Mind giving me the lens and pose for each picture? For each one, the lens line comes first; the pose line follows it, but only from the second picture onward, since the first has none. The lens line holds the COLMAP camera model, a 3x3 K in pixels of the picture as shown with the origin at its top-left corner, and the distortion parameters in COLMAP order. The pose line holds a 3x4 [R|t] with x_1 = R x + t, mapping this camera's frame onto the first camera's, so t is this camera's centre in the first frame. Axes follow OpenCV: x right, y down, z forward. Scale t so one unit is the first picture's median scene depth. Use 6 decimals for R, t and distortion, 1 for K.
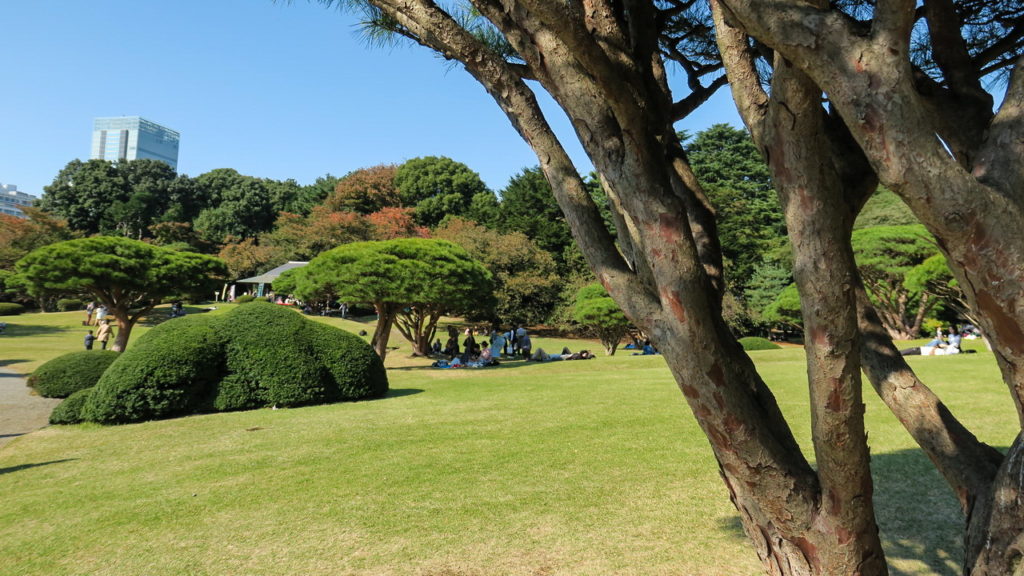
lens RADIAL K [[709.9, 0, 512.0], [0, 709.9, 288.0], [0, 0, 1]] dist [0.000661, -0.002012]
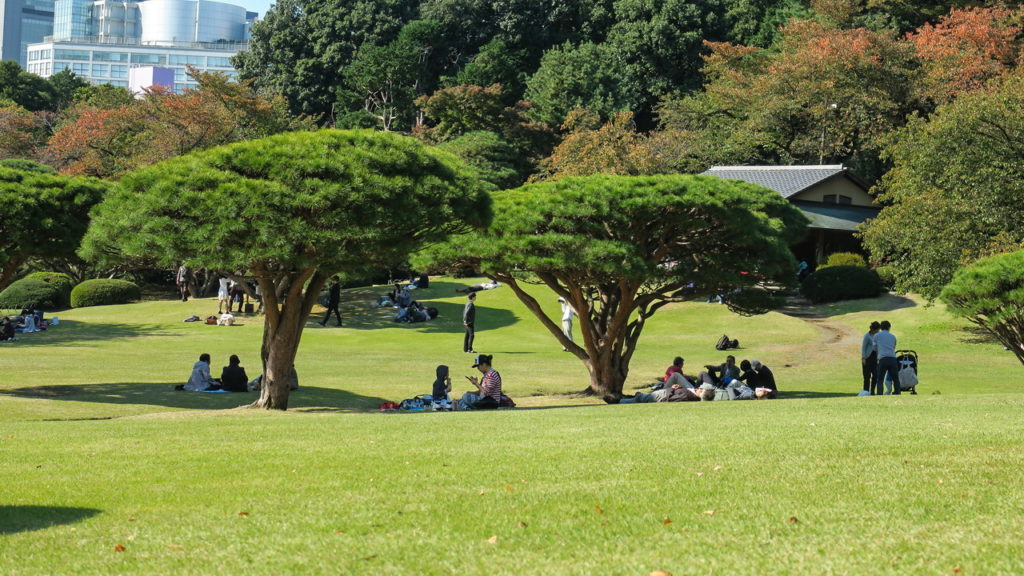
lens RADIAL K [[1999.7, 0, 512.0], [0, 1999.7, 288.0], [0, 0, 1]] dist [0.025700, 0.002579]
pose [[0.847338, -0.007412, -0.531002, 0.172926], [0.023476, 0.999448, 0.023510, 0.001448], [0.530534, -0.032386, 0.847044, -0.011259]]
